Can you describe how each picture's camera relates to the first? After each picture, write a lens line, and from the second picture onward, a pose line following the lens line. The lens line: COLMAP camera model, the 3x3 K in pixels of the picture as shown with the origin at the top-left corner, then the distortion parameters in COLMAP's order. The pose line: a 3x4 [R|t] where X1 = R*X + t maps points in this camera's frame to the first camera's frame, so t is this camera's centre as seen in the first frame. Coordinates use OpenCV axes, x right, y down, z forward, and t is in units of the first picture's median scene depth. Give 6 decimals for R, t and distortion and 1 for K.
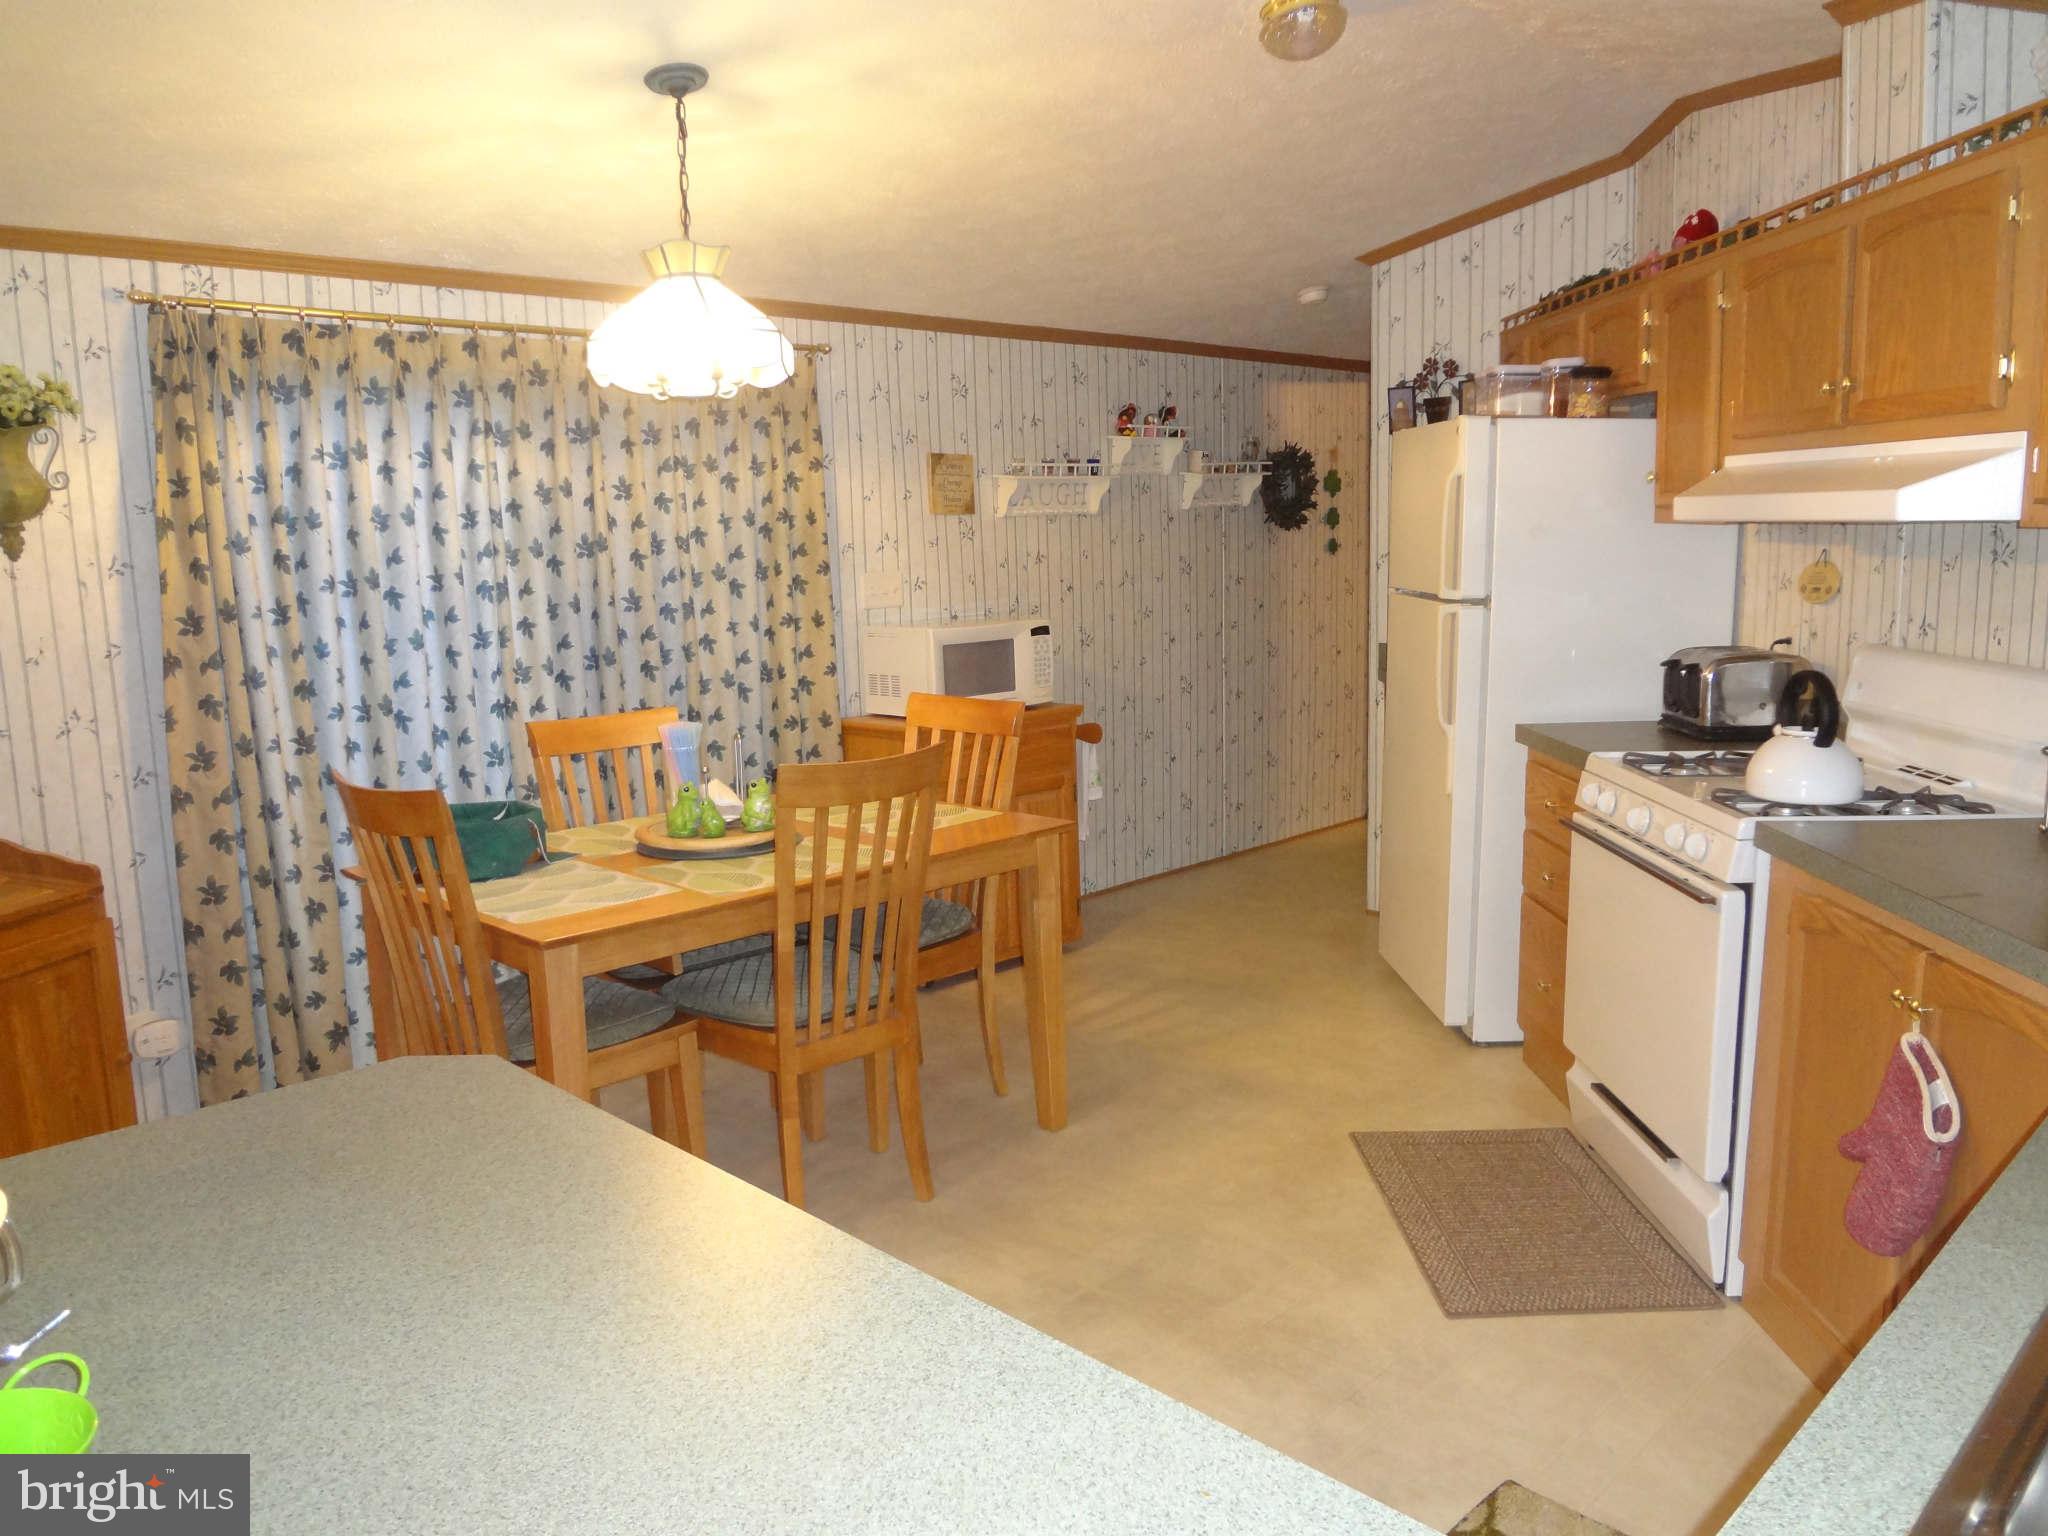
lens RADIAL K [[1522.3, 0, 1034.7], [0, 1522.3, 750.0], [0, 0, 1]] dist [-0.057572, 0.016651]
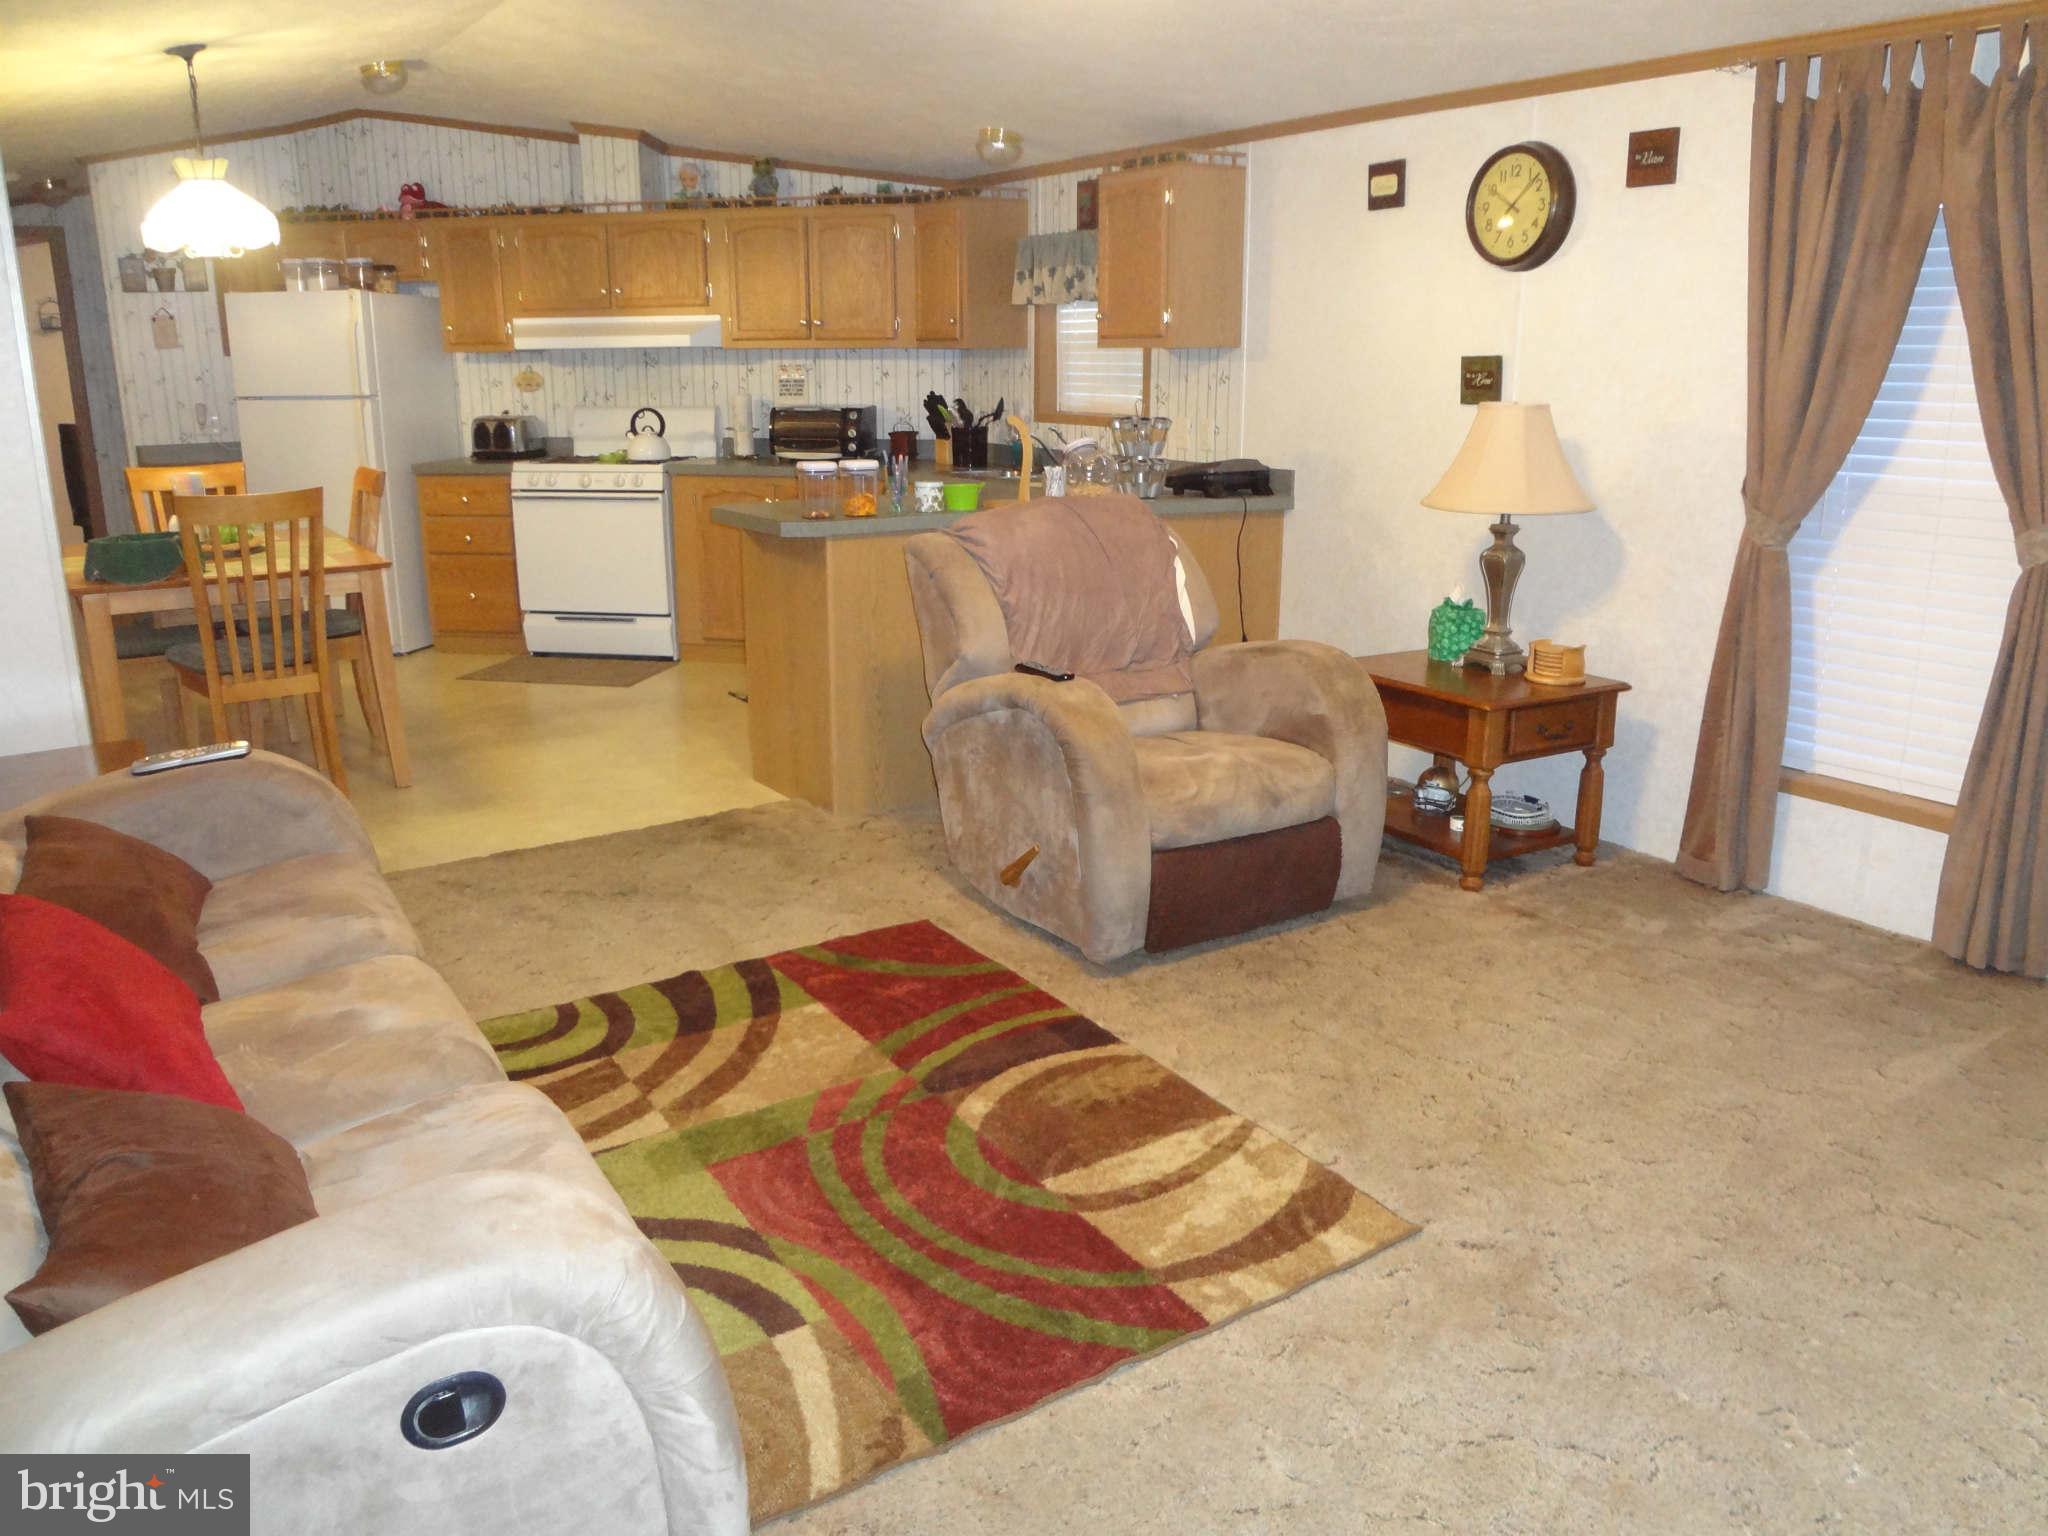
lens RADIAL K [[1522.3, 0, 1031.4], [0, 1522.3, 758.0], [0, 0, 1]] dist [-0.057572, 0.016651]
pose [[0.213267, -0.229177, 0.949734, -1.342076], [0.145275, 0.968730, 0.201139, 0.070799], [-0.966133, 0.095076, 0.239892, -0.122423]]
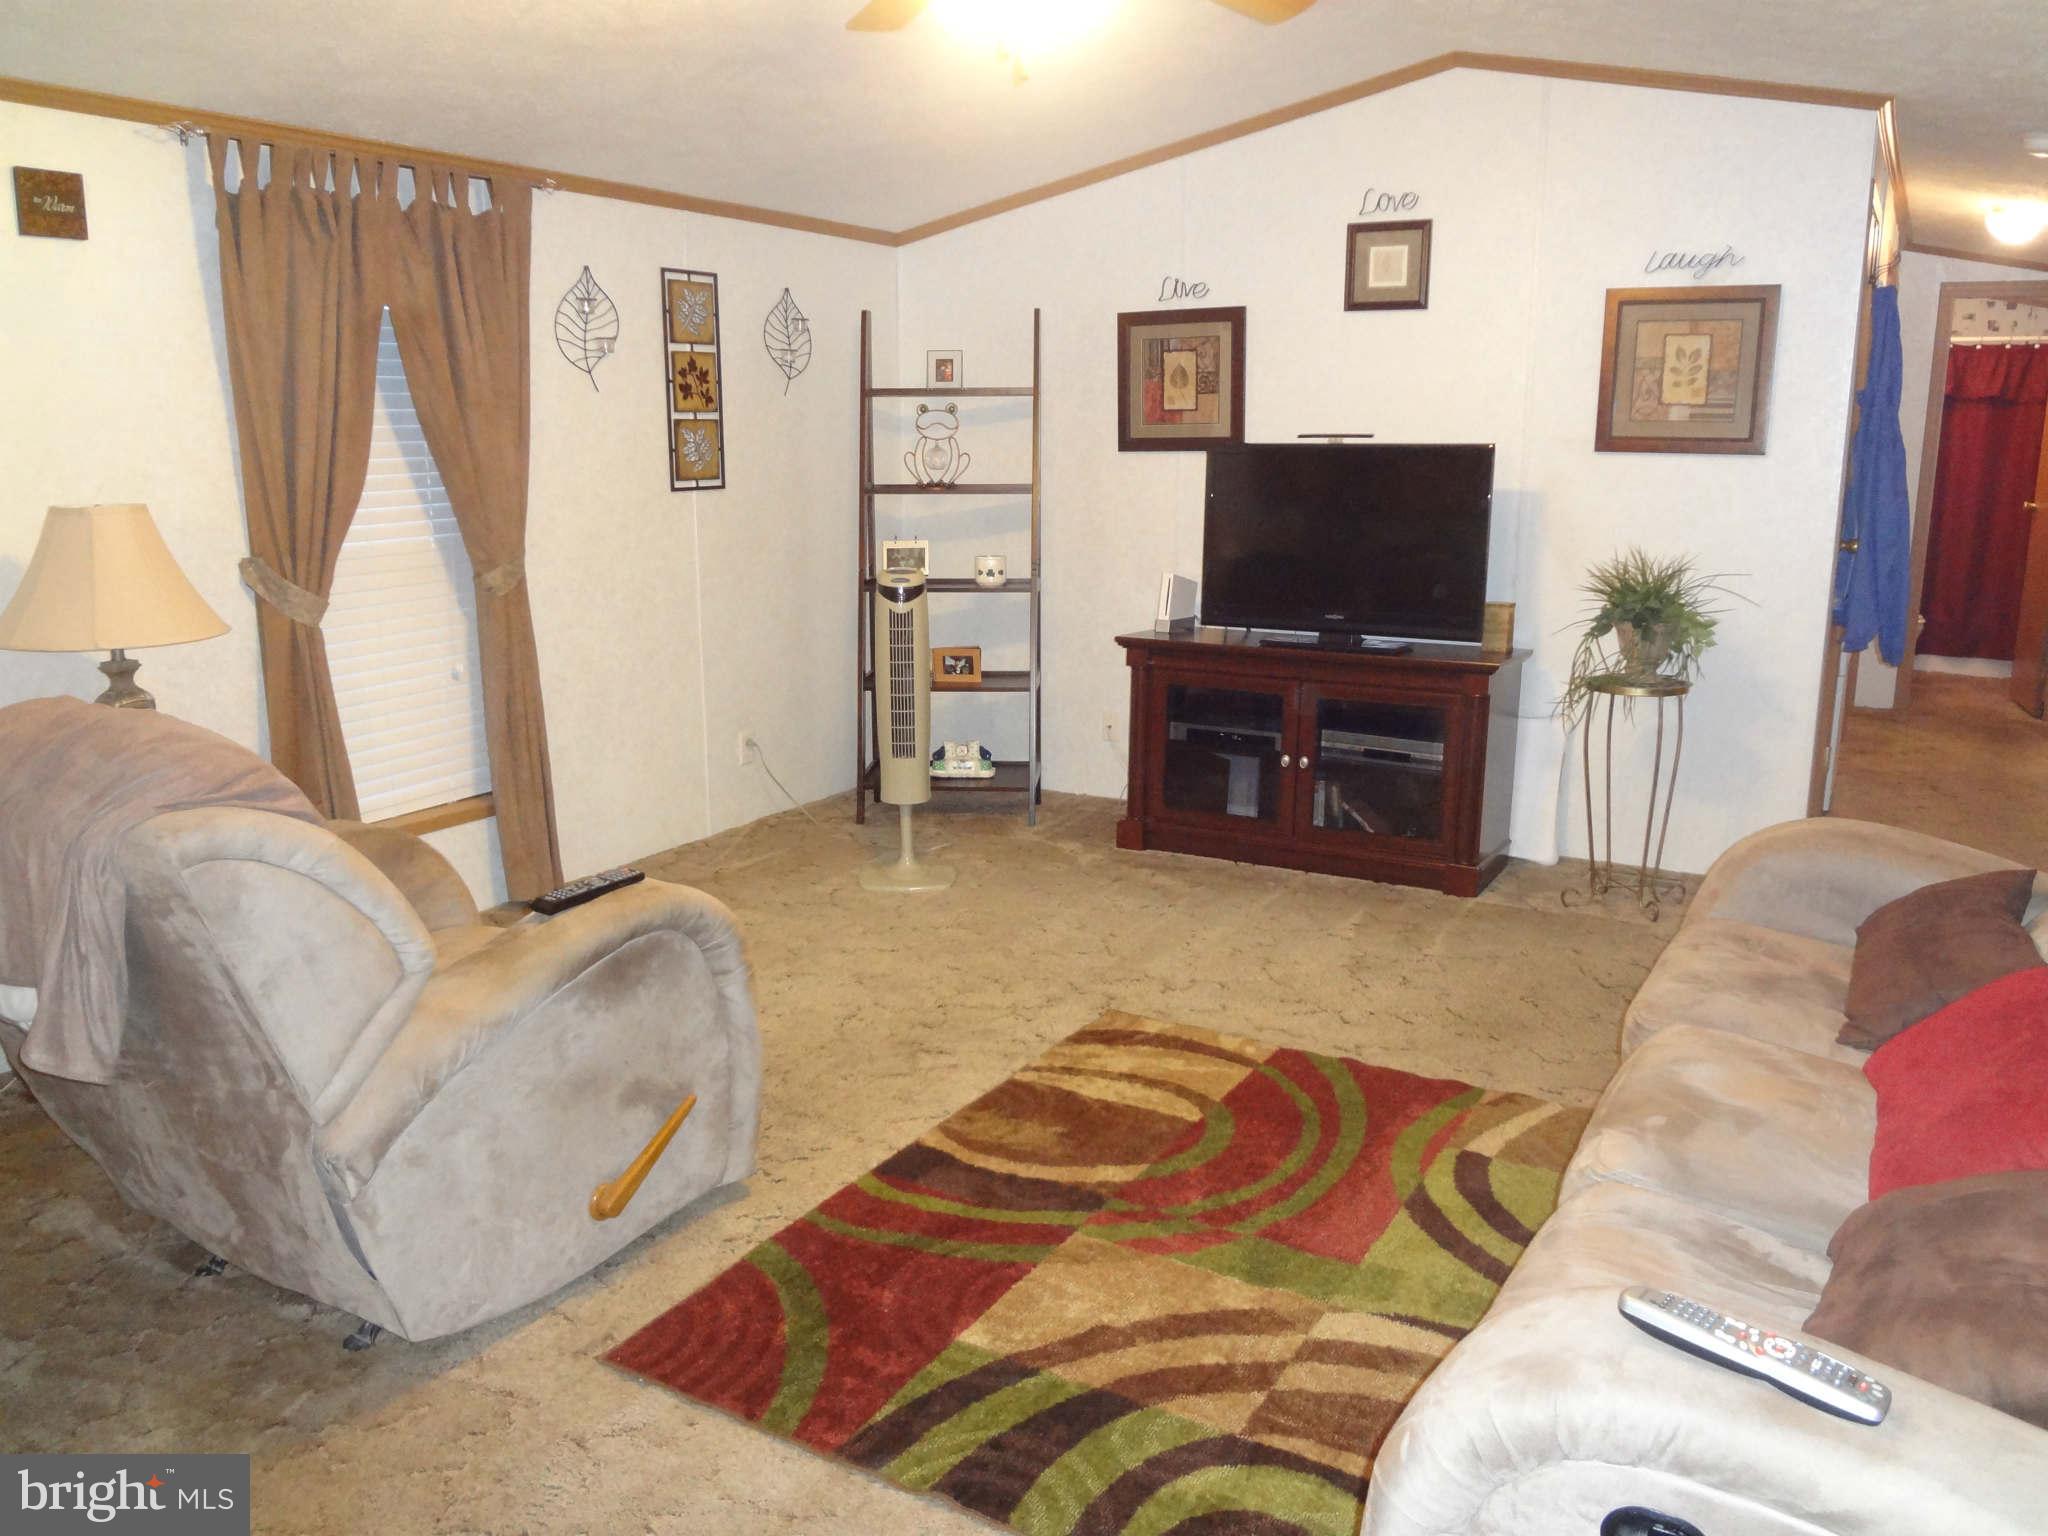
lens RADIAL K [[1522.3, 0, 1014.2], [0, 1522.3, 758.1], [0, 0, 1]] dist [-0.057572, 0.016651]
pose [[-0.971227, 0.076983, -0.225371, -0.501338], [-0.008793, 0.934080, 0.356956, -0.073344], [0.237994, 0.348667, -0.906526, 0.675522]]
